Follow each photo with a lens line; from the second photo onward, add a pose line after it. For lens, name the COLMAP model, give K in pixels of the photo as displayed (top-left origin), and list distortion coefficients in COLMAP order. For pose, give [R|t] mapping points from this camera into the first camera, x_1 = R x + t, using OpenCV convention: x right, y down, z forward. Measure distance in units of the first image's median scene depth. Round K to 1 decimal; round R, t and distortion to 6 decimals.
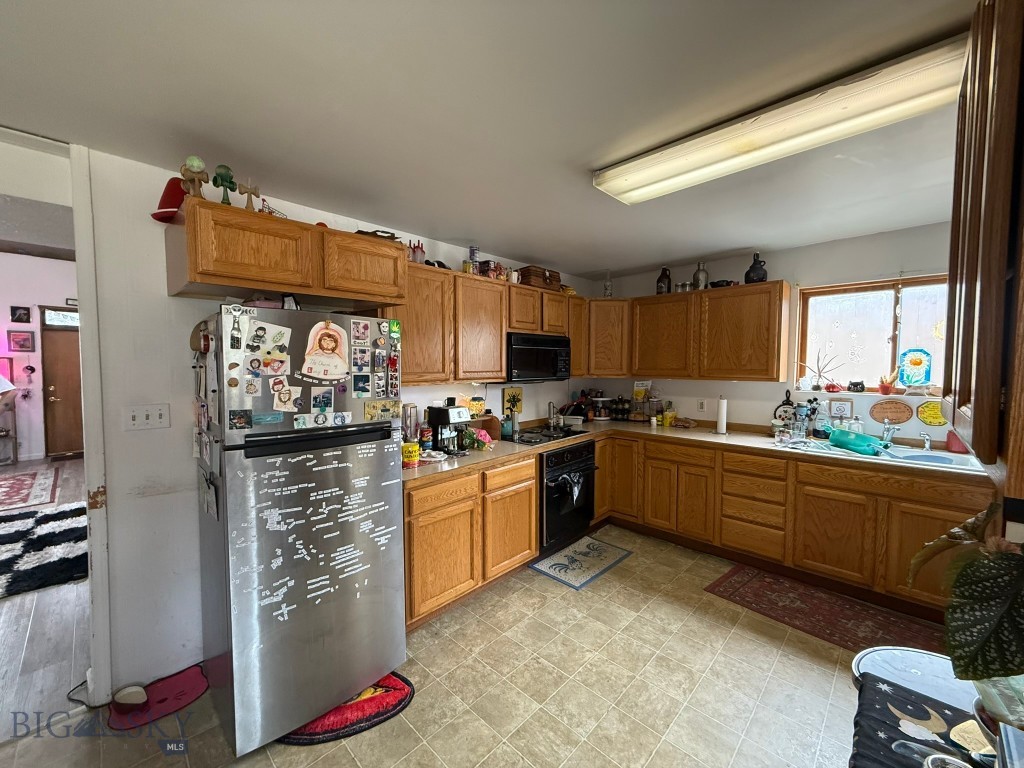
lens RADIAL K [[407.7, 0, 508.4], [0, 407.7, 384.3], [0, 0, 1]] dist [-0.003290, 0.000260]
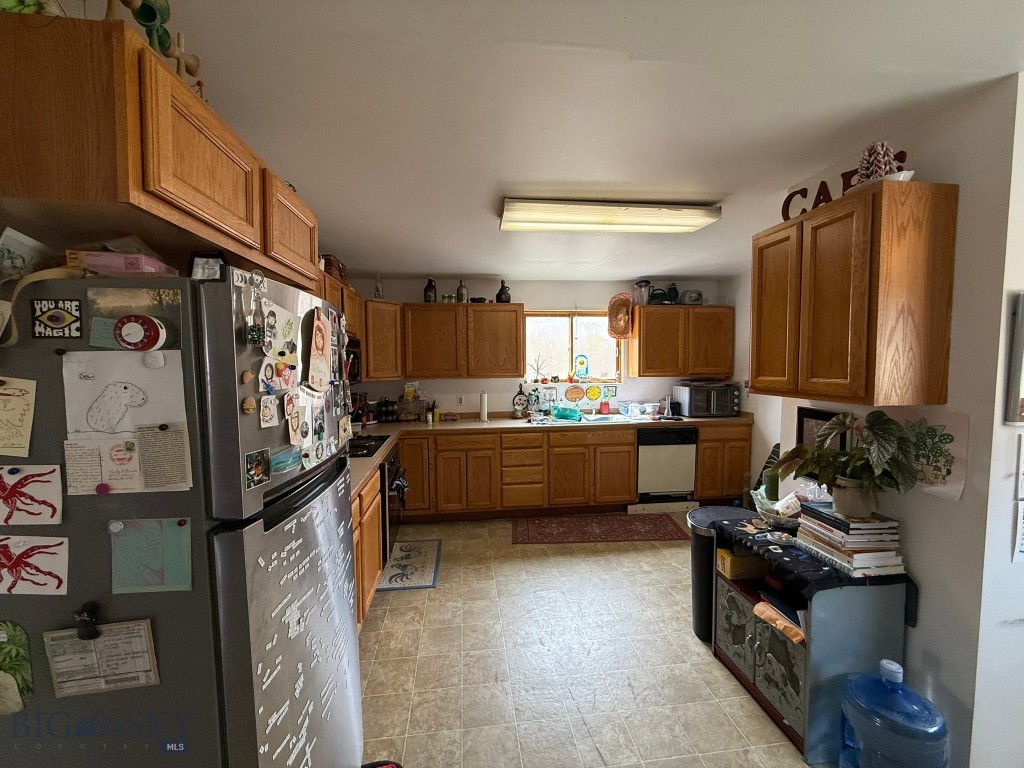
lens RADIAL K [[407.7, 0, 510.2], [0, 407.7, 383.3], [0, 0, 1]] dist [-0.003290, 0.000260]
pose [[0.630671, -0.044582, 0.774769, -0.420682], [0.049806, 0.998616, 0.016920, -0.012669], [-0.774451, 0.027917, 0.632018, 0.169212]]
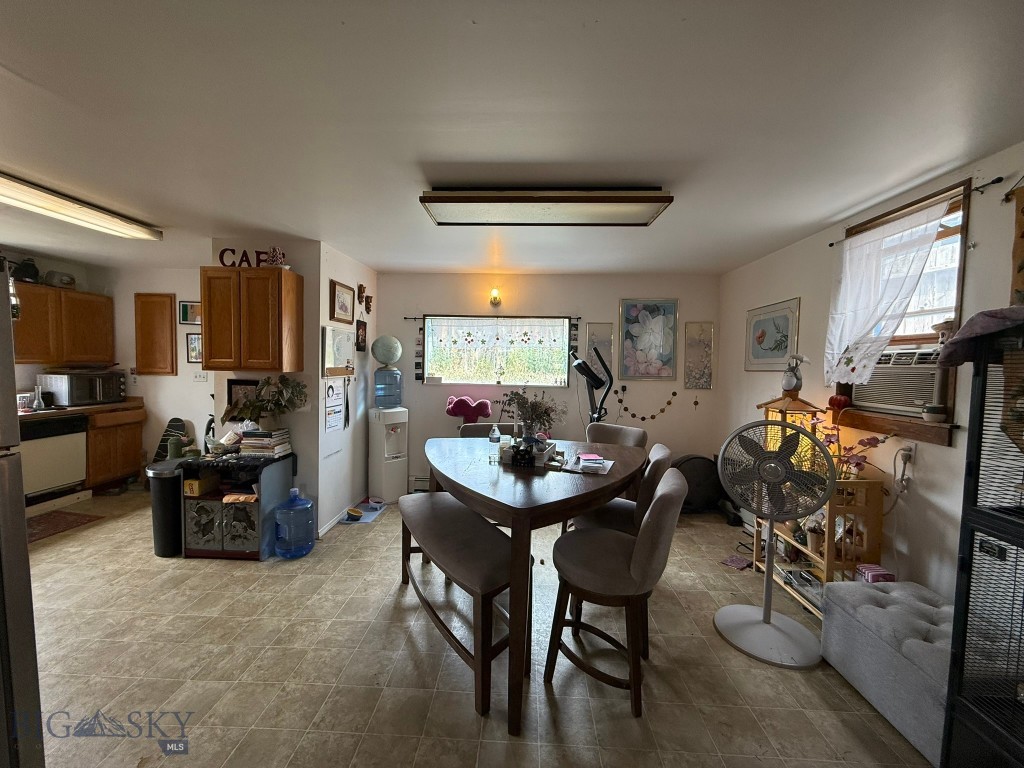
lens RADIAL K [[407.7, 0, 512.3], [0, 407.7, 382.6], [0, 0, 1]] dist [-0.003290, 0.000260]
pose [[-0.672827, -0.051769, 0.737987, -0.883894], [0.018919, 0.996018, 0.087118, -0.009556], [-0.739558, 0.072577, -0.669168, 0.380650]]
